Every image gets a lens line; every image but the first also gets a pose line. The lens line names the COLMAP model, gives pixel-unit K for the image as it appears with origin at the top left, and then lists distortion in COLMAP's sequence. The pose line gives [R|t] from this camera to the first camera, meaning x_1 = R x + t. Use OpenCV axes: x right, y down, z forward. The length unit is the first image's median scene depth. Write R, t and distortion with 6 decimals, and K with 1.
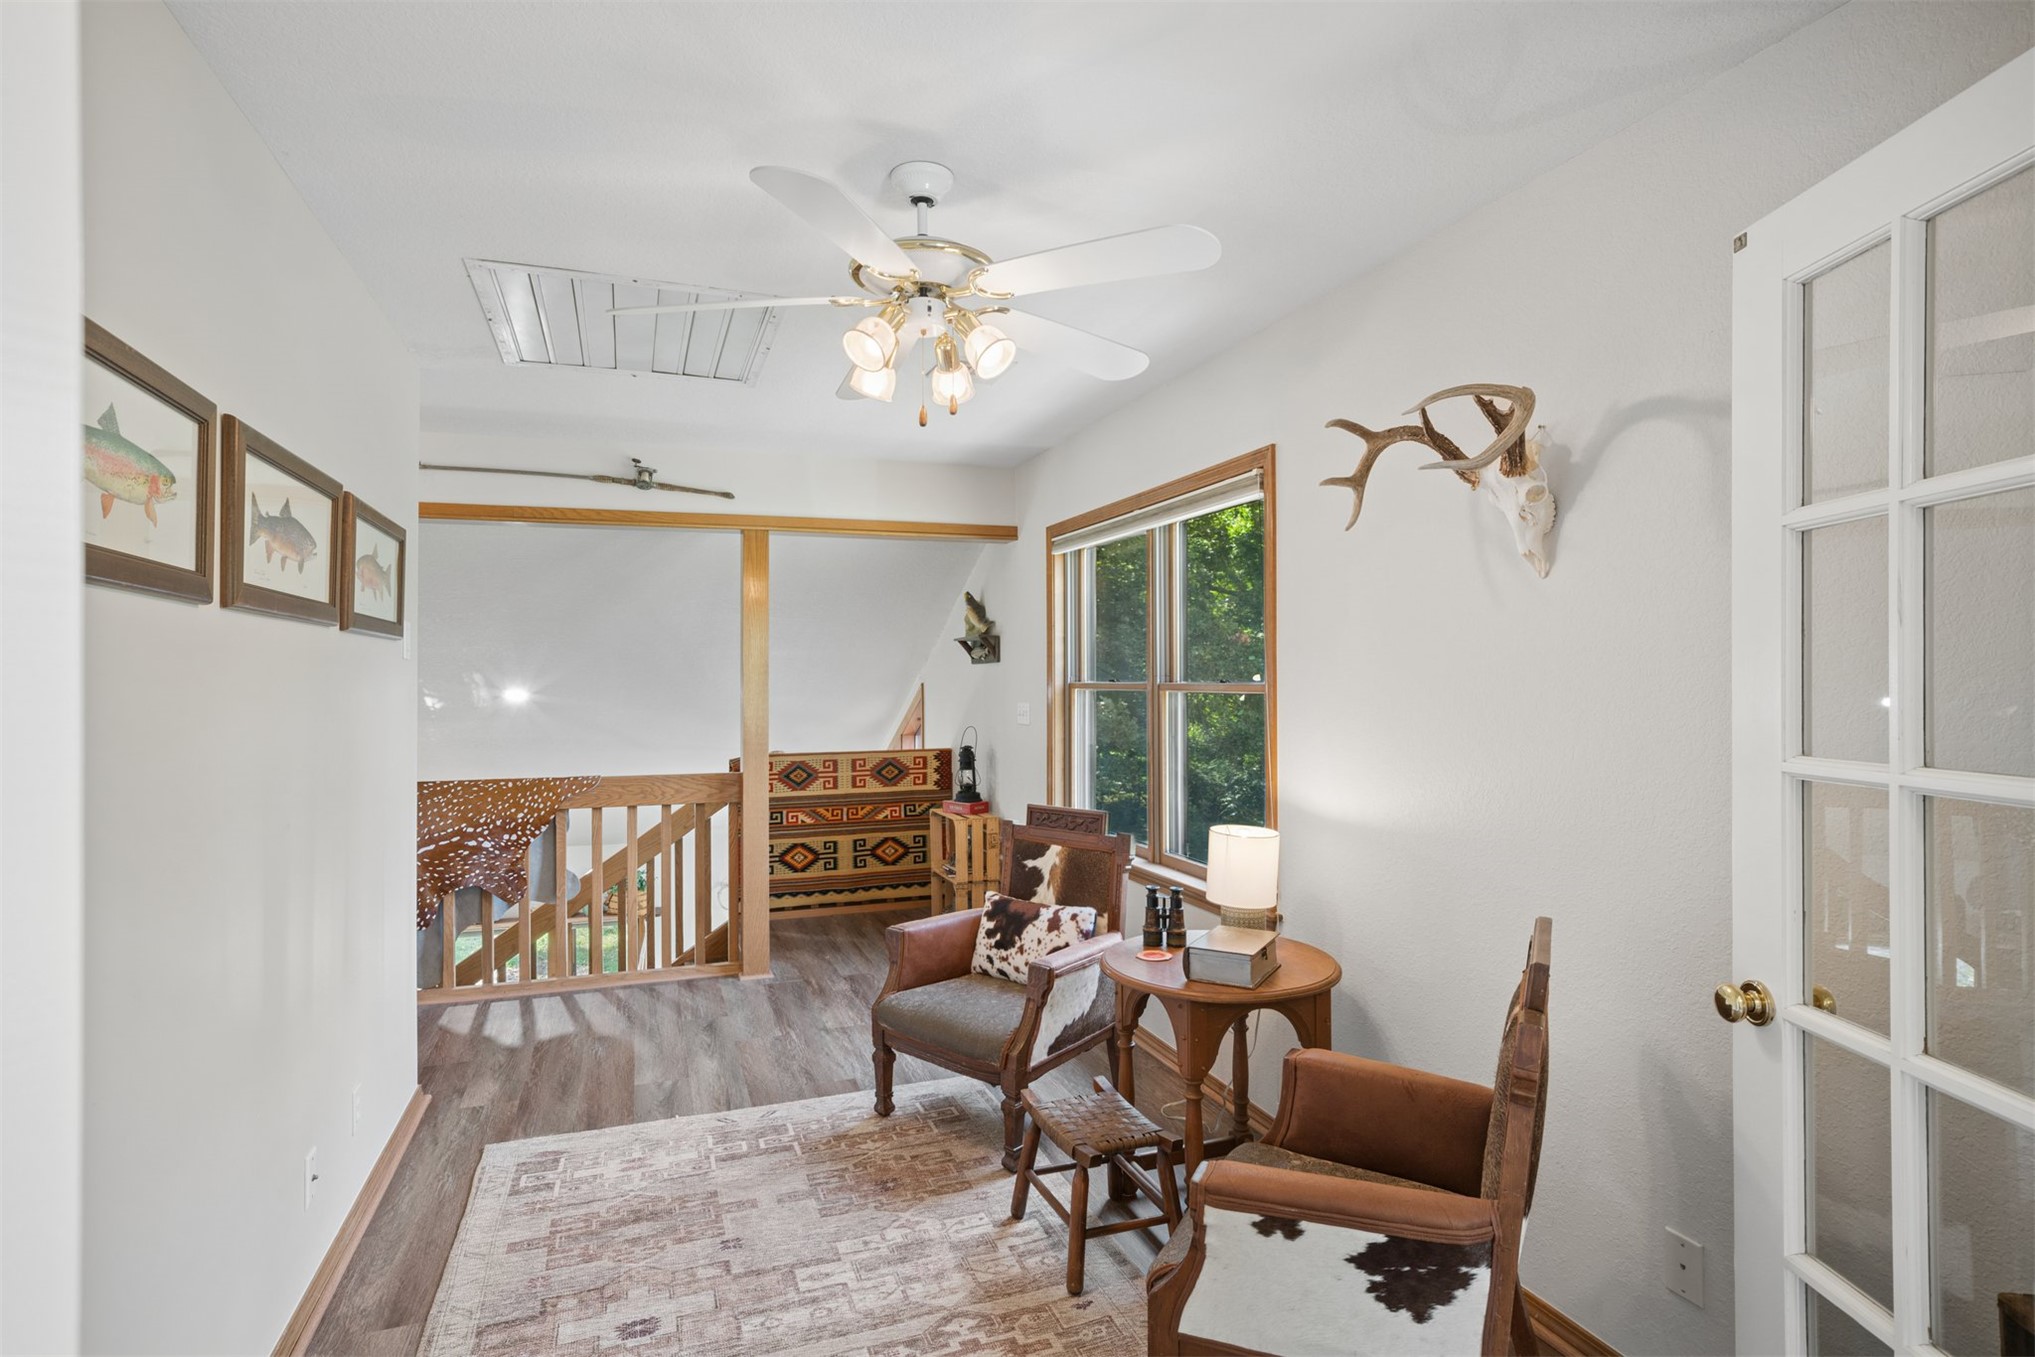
lens RADIAL K [[1076.5, 0, 1018.0], [0, 1076.5, 679.9], [0, 0, 1]] dist [-0.006478, -0.000705]
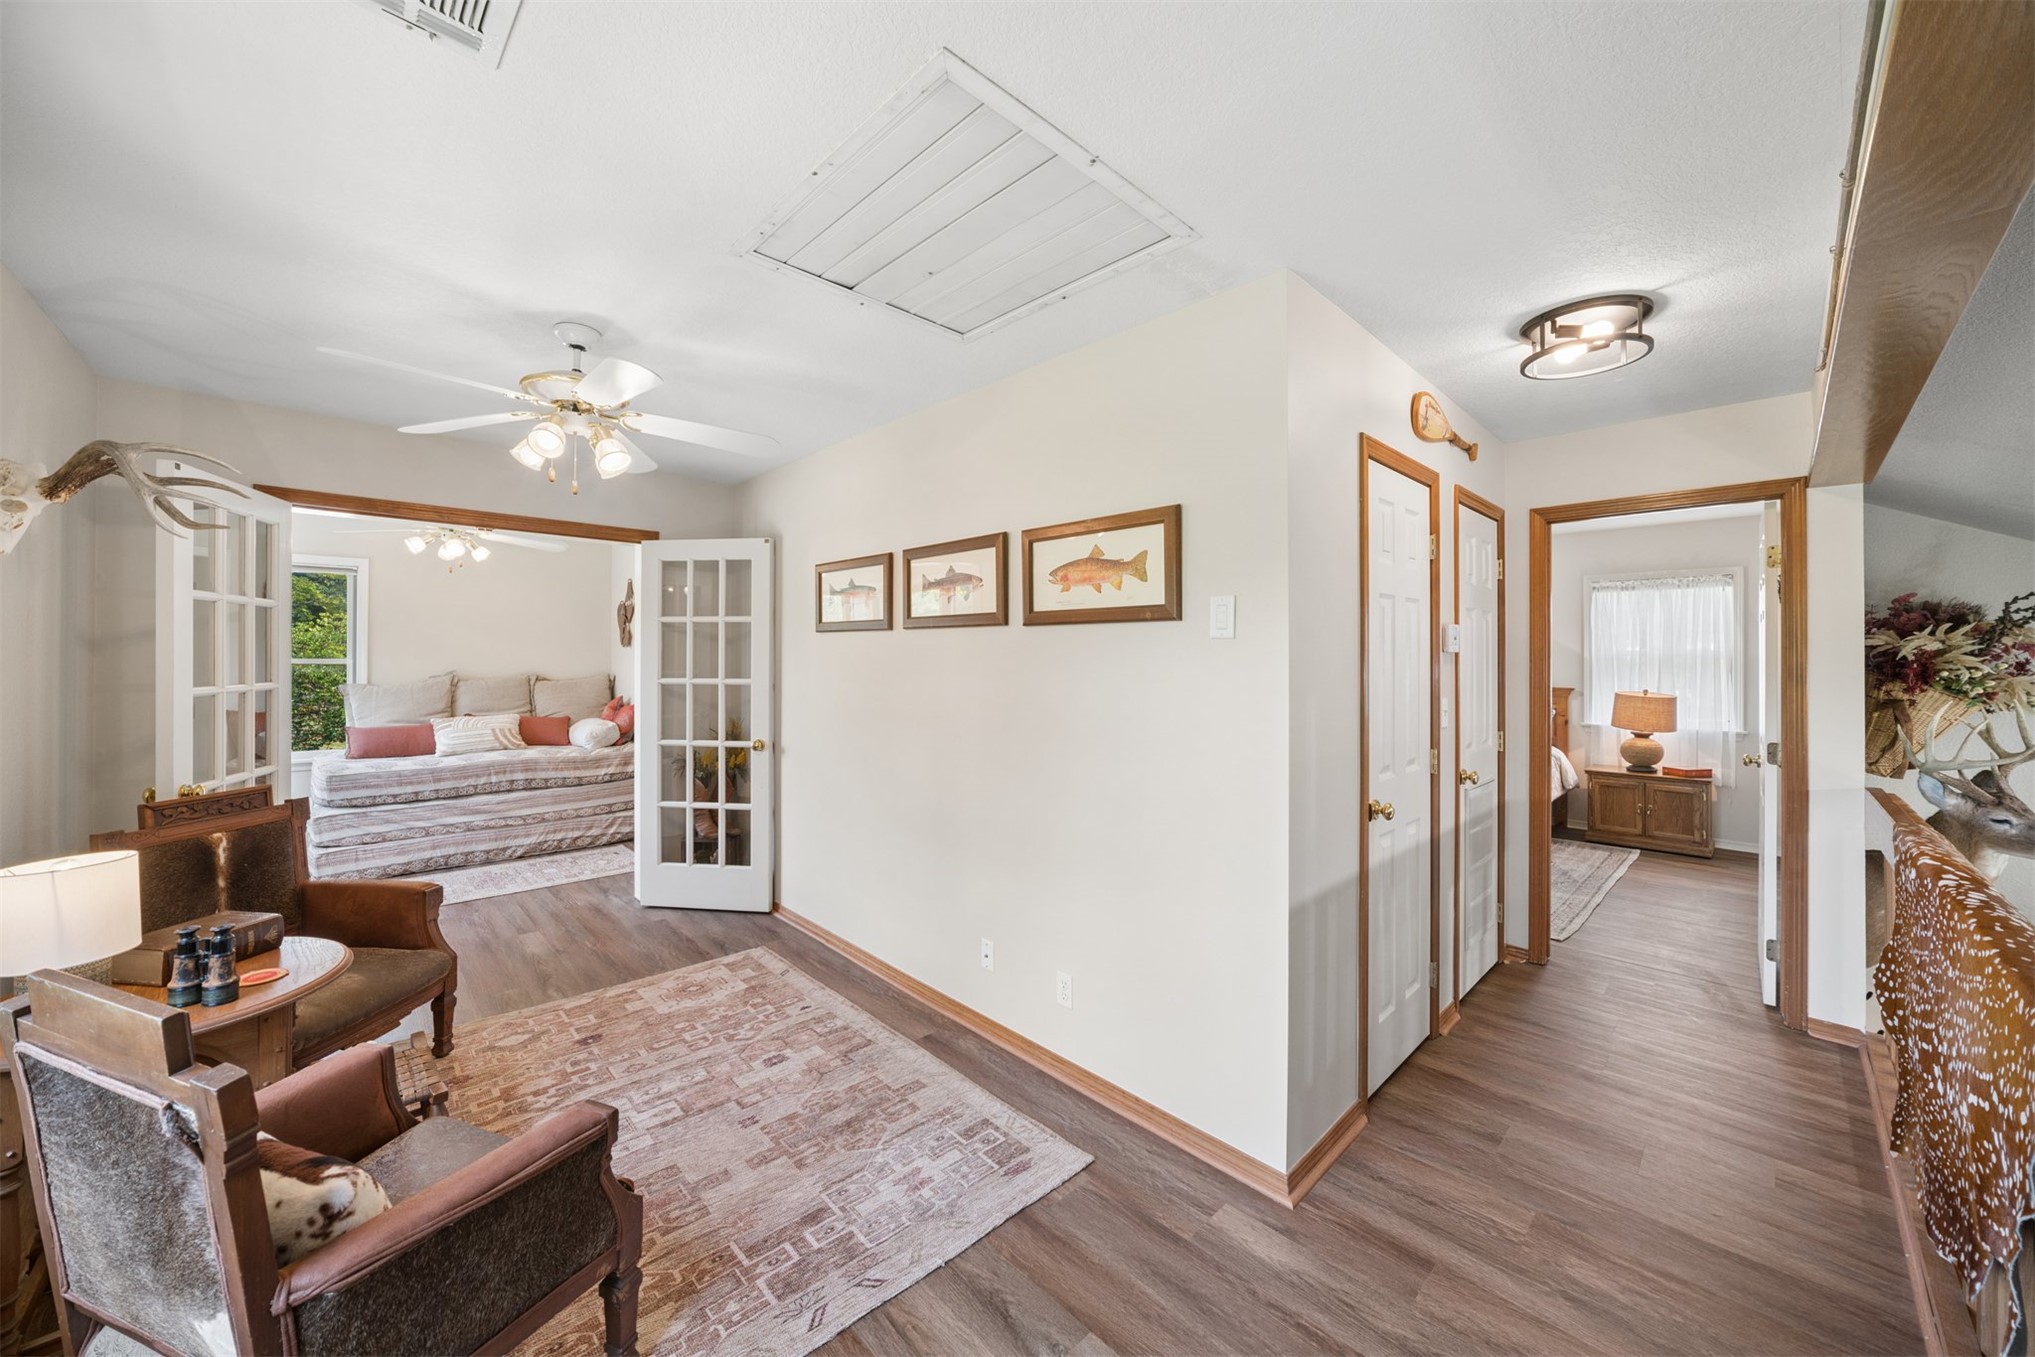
lens RADIAL K [[729.4, 0, 1004.6], [0, 729.4, 651.3], [0, 0, 1]] dist [-0.012259, 0.001386]
pose [[-0.919458, -0.006153, -0.393140, -0.192974], [-0.001761, 0.999932, -0.011531, -0.002135], [0.393184, -0.009910, -0.919406, 1.750123]]
